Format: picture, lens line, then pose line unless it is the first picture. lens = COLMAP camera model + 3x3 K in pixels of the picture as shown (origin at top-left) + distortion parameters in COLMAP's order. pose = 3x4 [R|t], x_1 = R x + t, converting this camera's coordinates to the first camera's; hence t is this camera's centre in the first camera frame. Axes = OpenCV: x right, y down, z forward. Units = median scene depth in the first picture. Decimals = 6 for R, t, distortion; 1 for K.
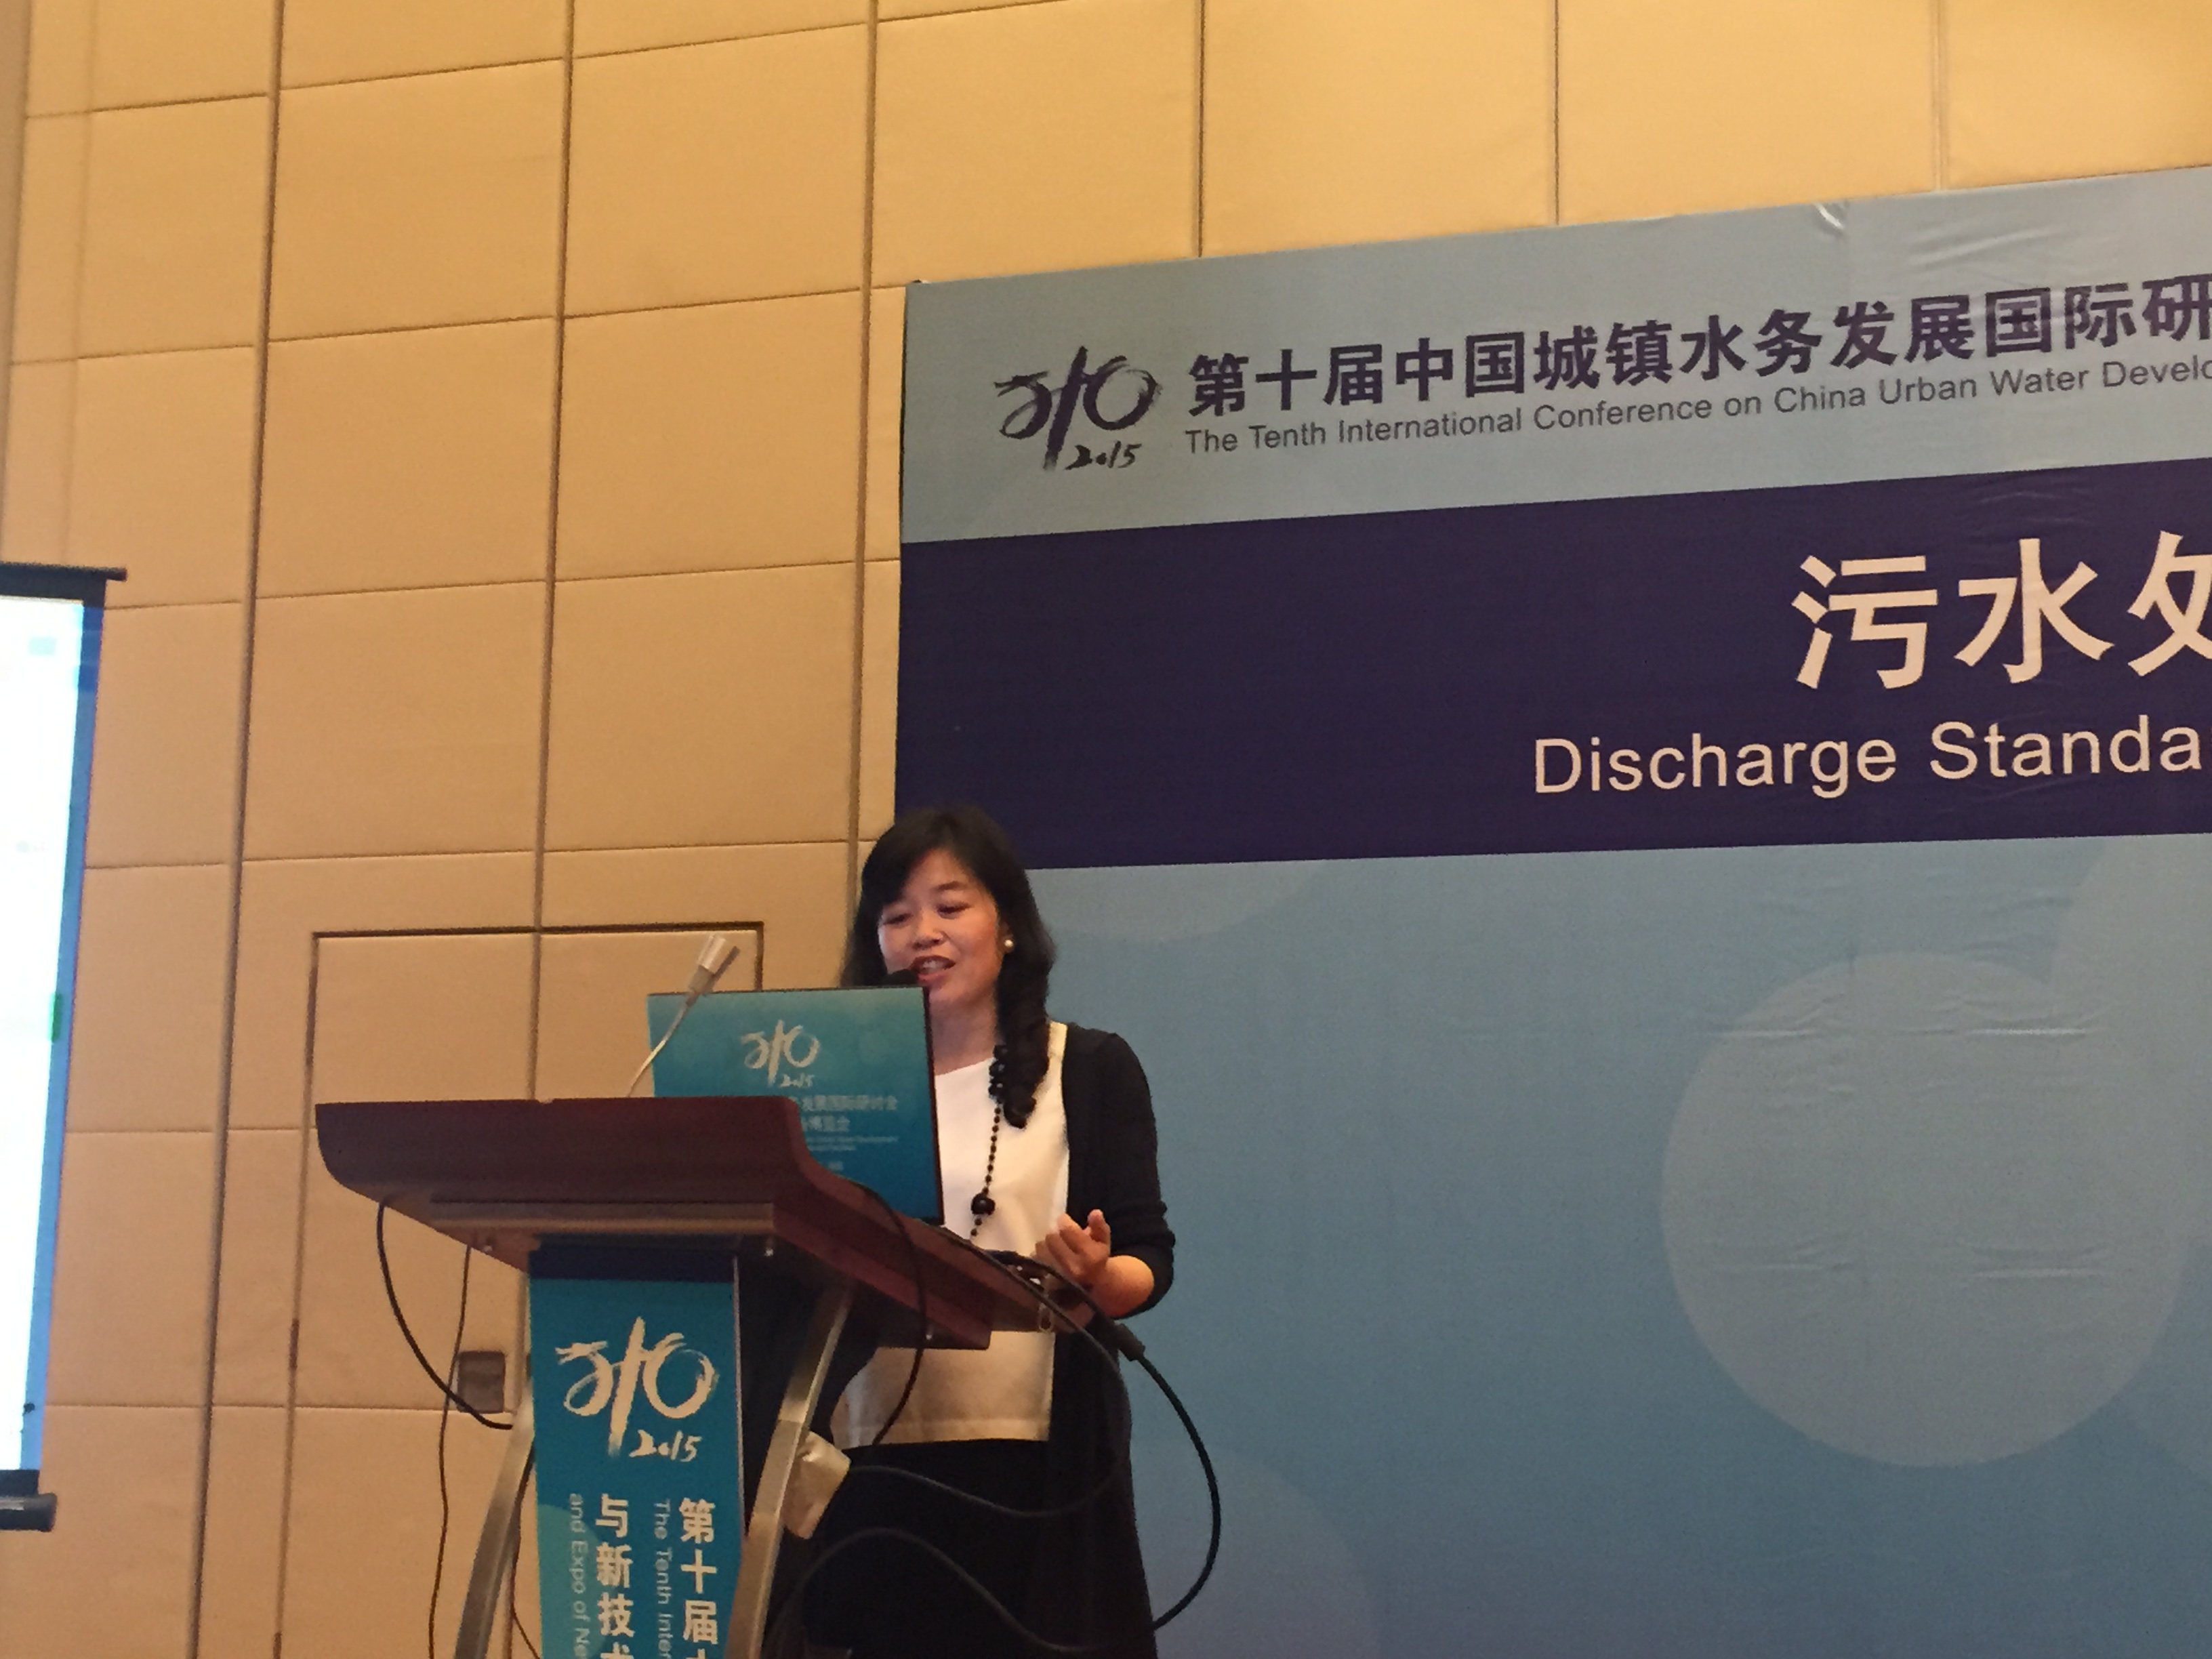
lens RADIAL K [[3280.9, 0, 1106.0], [0, 3280.9, 829.5], [0, 0, 1]] dist [0.032778, 0.138437]
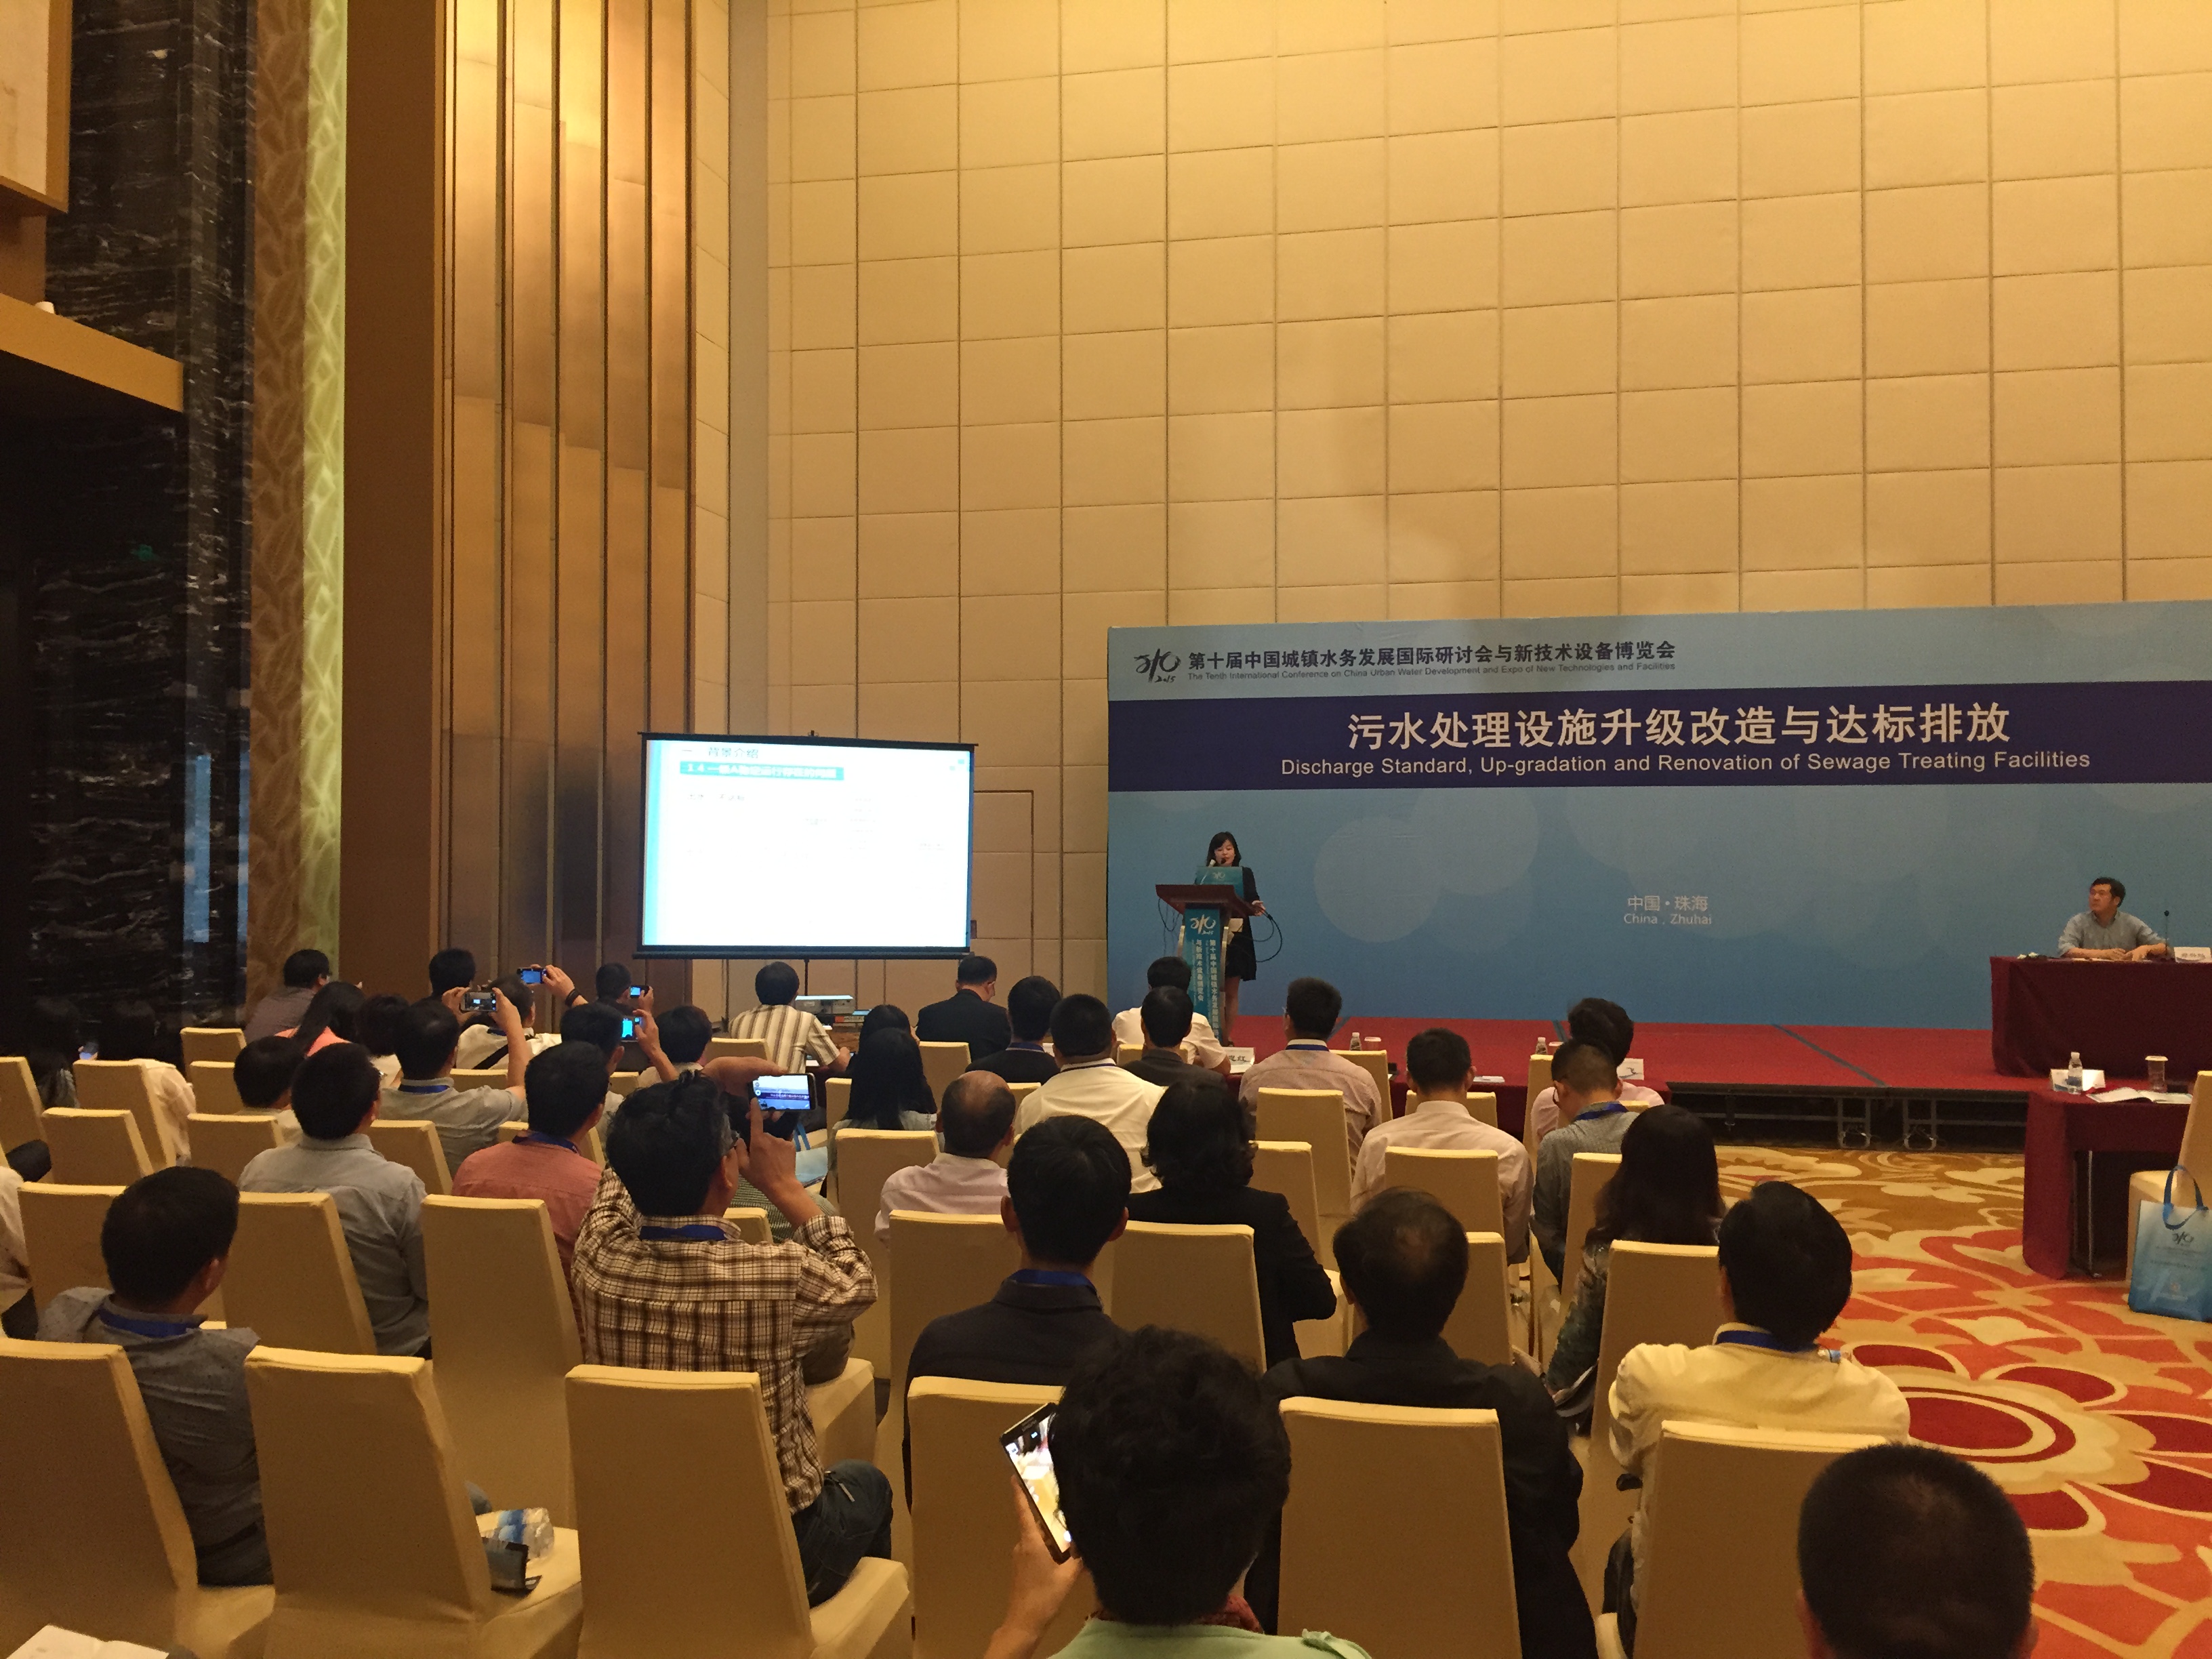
lens RADIAL K [[1877.2, 0, 1106.0], [0, 1877.2, 829.5], [0, 0, 1]] dist [-0.000423, -0.000092]
pose [[0.994713, -0.009105, 0.102289, -0.310746], [-0.002488, 0.993634, 0.112632, -0.199523], [-0.102663, -0.112291, 0.988358, -1.204910]]
